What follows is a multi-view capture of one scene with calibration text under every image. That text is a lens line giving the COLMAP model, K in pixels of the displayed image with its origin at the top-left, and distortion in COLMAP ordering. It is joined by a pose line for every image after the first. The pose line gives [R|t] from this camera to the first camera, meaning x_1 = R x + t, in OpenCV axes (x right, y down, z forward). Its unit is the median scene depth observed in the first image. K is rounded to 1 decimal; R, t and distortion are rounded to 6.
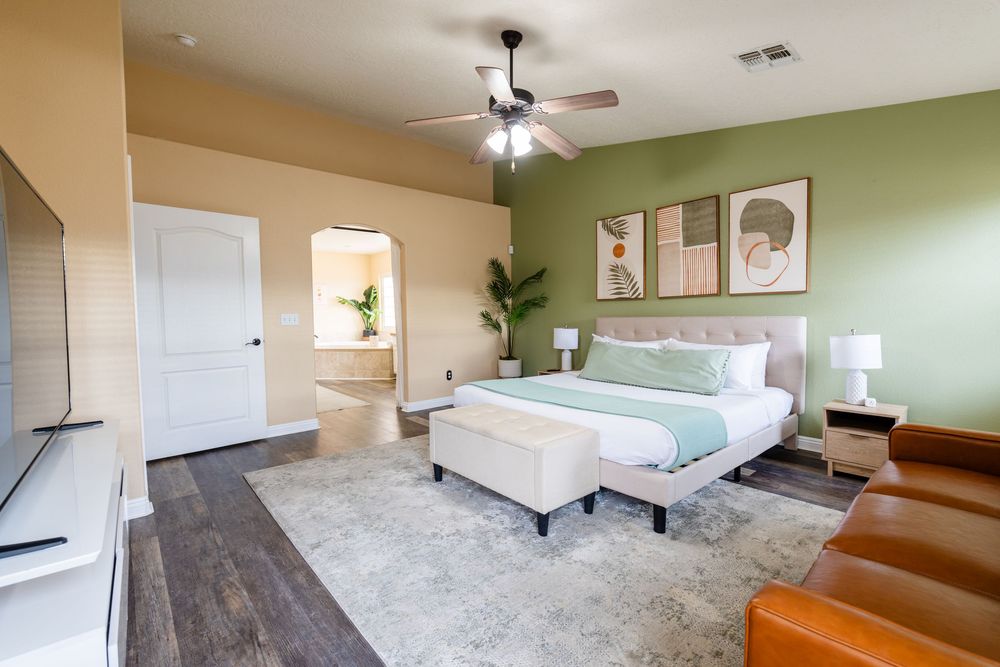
lens RADIAL K [[436.5, 0, 503.9], [0, 436.5, 335.1], [0, 0, 1]] dist [-0.018431, -0.000008]
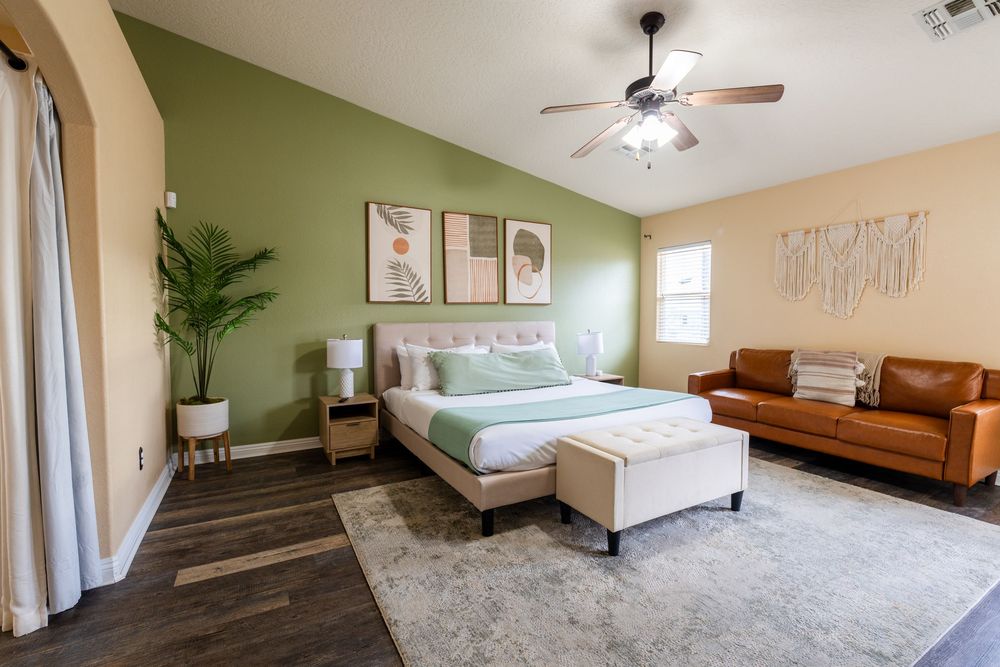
lens RADIAL K [[436.5, 0, 504.7], [0, 436.5, 328.9], [0, 0, 1]] dist [-0.018431, -0.000008]
pose [[0.211416, -0.011794, 0.977325, -0.602186], [0.048922, 0.998802, 0.001470, -0.024609], [-0.976171, 0.047502, 0.211740, 0.703921]]
